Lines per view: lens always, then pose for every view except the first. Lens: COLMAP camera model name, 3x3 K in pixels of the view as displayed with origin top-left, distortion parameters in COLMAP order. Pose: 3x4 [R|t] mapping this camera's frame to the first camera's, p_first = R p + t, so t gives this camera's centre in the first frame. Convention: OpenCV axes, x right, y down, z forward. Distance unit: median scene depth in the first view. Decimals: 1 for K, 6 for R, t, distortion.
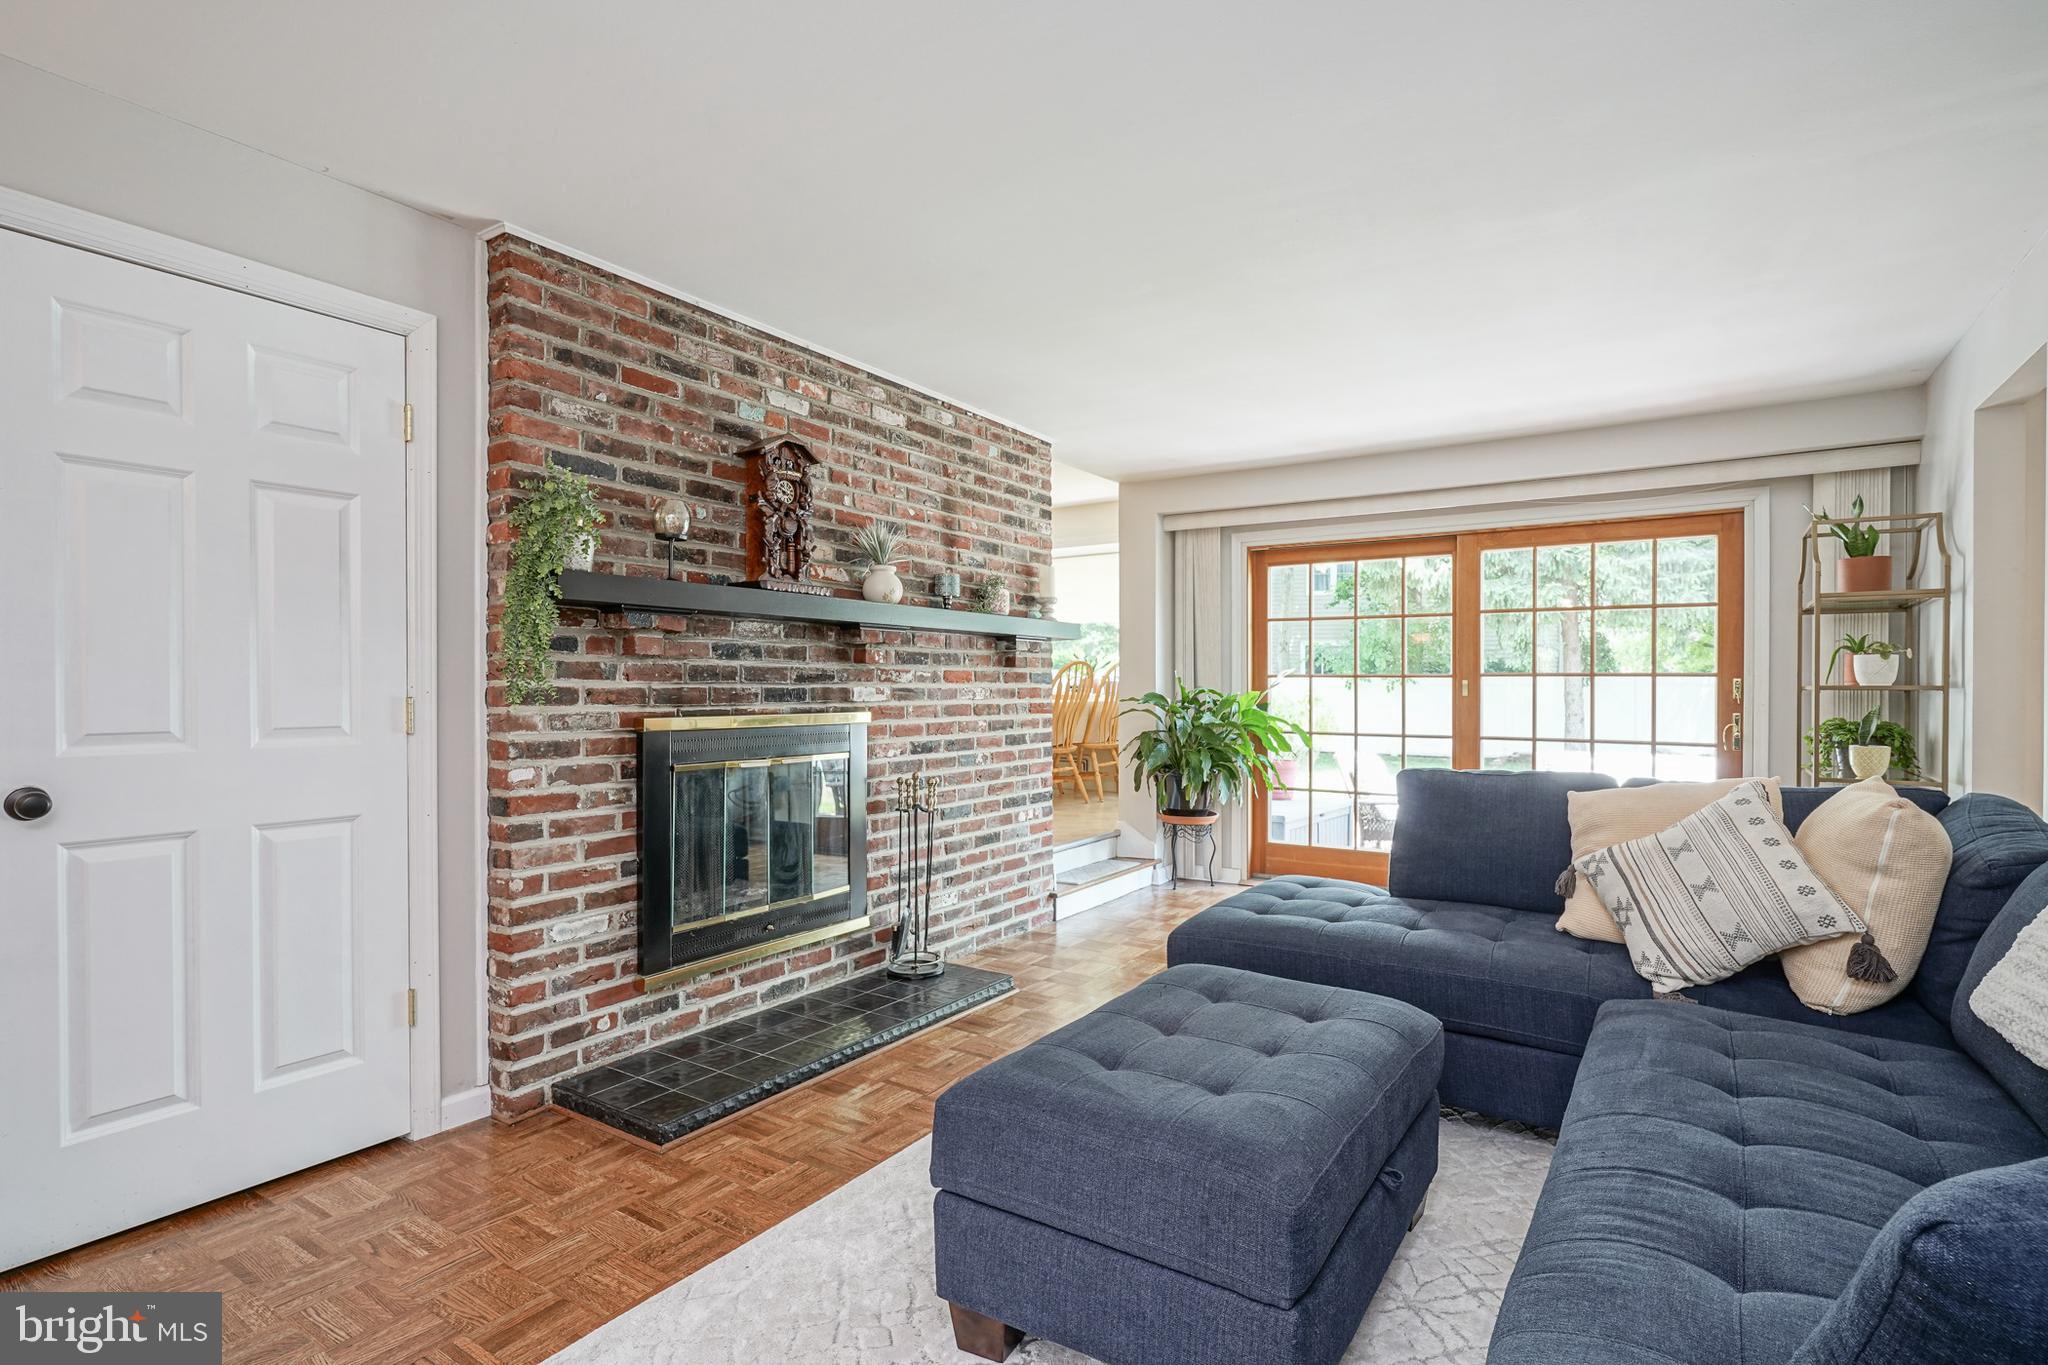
lens RADIAL K [[1010.5, 0, 1111.5], [0, 1010.5, 696.3], [0, 0, 1]] dist [-0.008508, 0.004801]
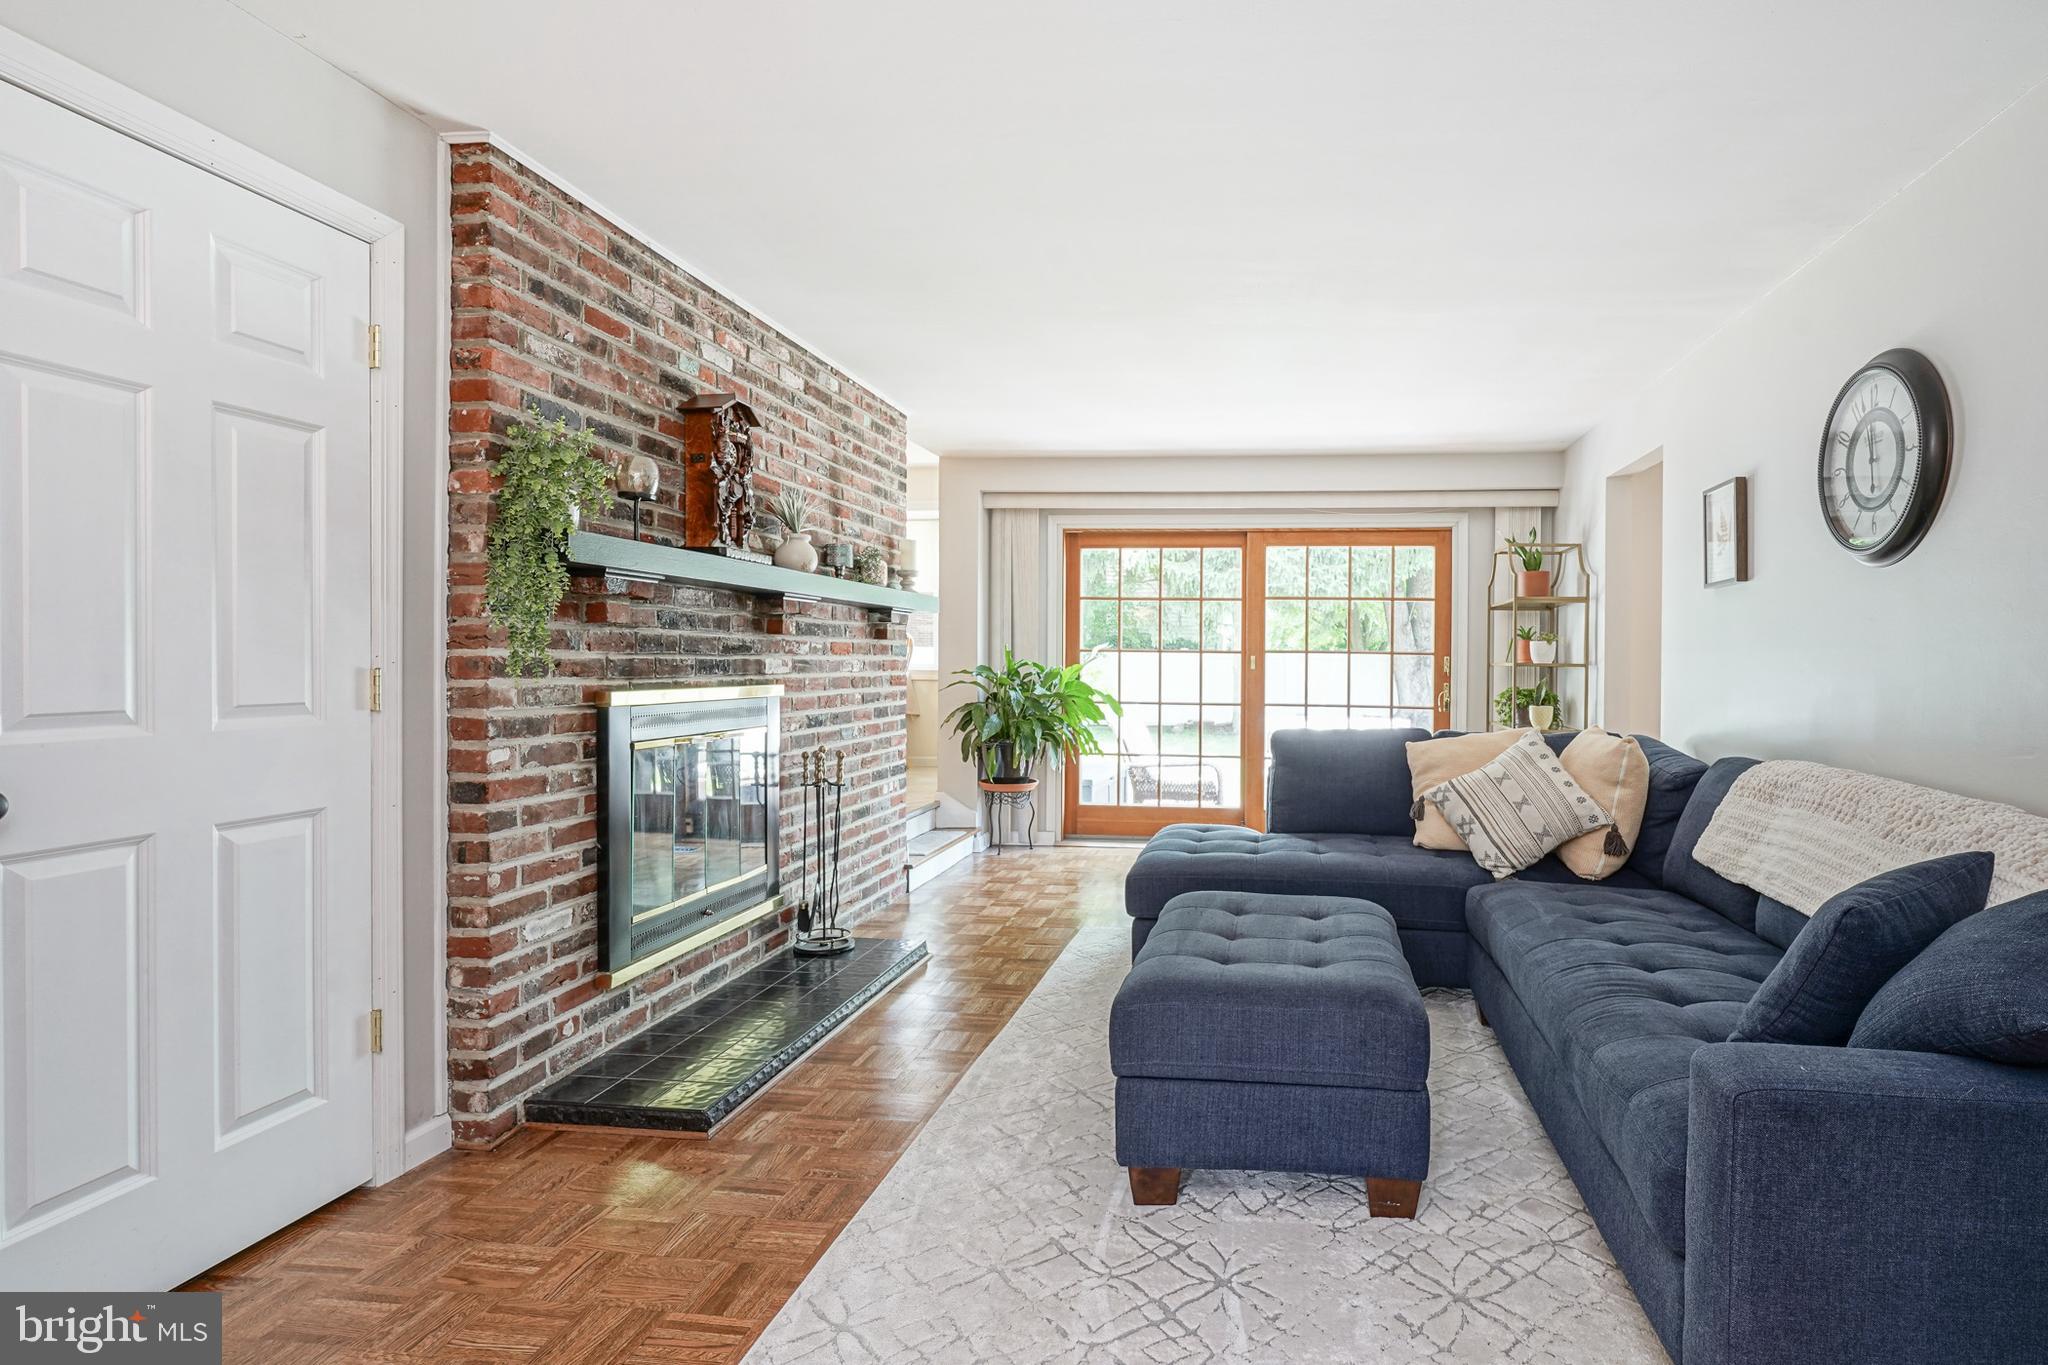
lens RADIAL K [[1010.5, 0, 1255.1], [0, 1010.5, 674.3], [0, 0, 1]] dist [-0.008508, 0.004801]
pose [[0.888927, 0.001189, 0.458048, -0.335513], [-0.003856, 0.999981, 0.004889, -0.001001], [-0.458033, -0.006112, 0.888914, -0.079022]]
